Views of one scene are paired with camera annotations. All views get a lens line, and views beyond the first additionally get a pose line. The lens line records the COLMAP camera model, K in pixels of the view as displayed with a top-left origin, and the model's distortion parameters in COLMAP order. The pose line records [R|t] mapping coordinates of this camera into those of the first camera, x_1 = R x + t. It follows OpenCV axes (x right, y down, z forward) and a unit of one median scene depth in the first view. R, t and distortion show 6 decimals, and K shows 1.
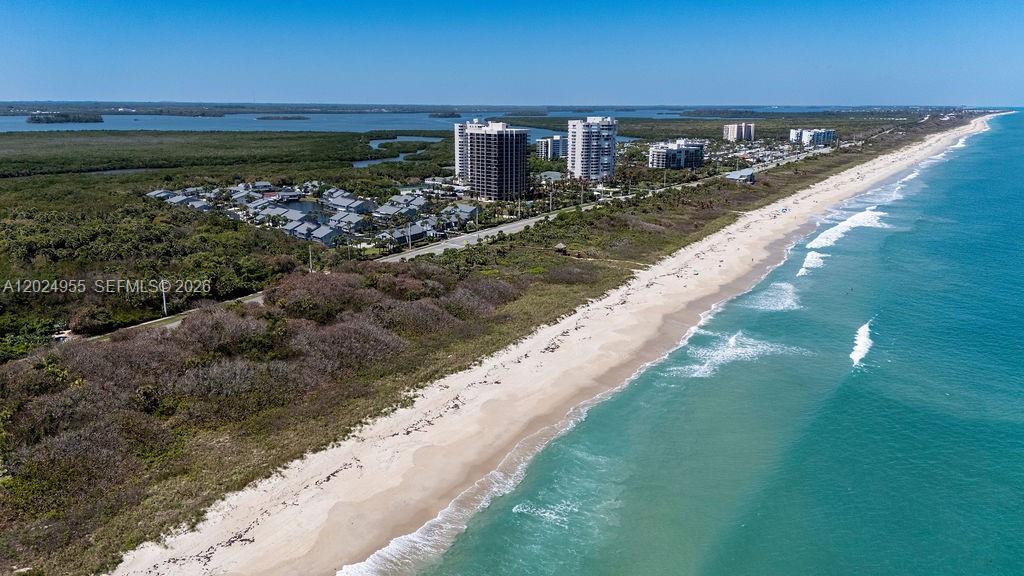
lens RADIAL K [[749.5, 0, 512.0], [0, 749.5, 288.0], [0, 0, 1]] dist [0.120333, -0.179284]
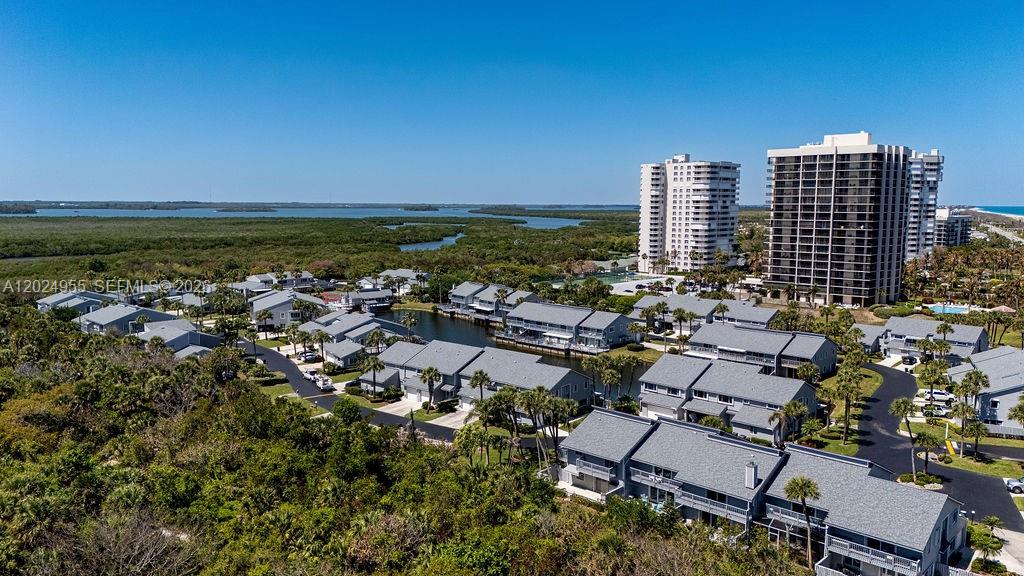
lens RADIAL K [[749.5, 0, 512.0], [0, 749.5, 288.0], [0, 0, 1]] dist [0.120333, -0.179284]
pose [[0.998010, -0.008109, 0.062537, -0.247366], [0.016005, 0.991797, -0.126816, -0.073022], [-0.060995, 0.127565, 0.989953, 0.572226]]
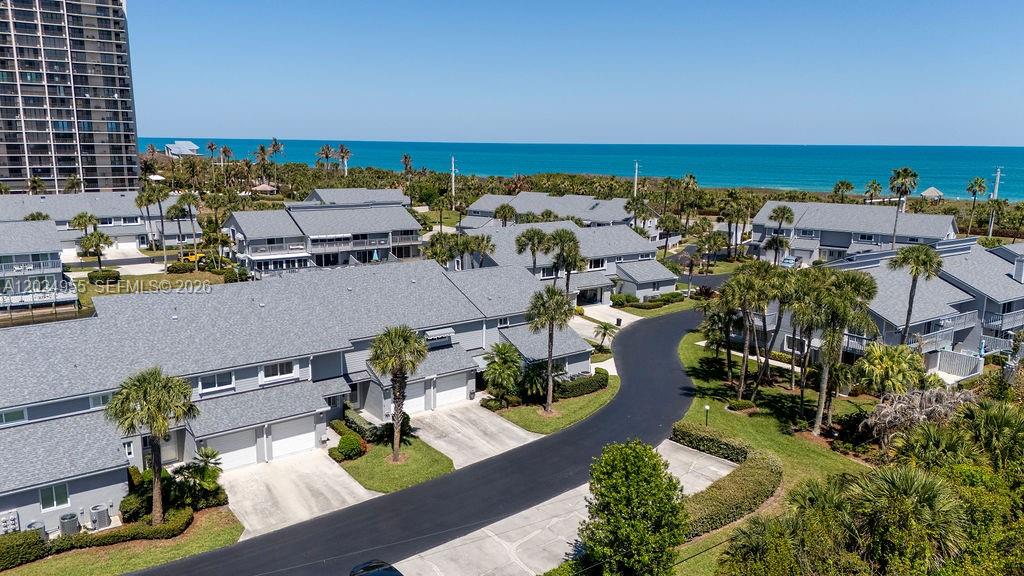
lens RADIAL K [[751.2, 0, 512.0], [0, 751.2, 288.0], [0, 0, 1]] dist [0.089687, -0.100282]
pose [[0.150168, -0.194867, 0.969266, -0.333090], [0.226963, 0.960995, 0.158041, -0.092478], [-0.962257, 0.196255, 0.188538, 0.774140]]
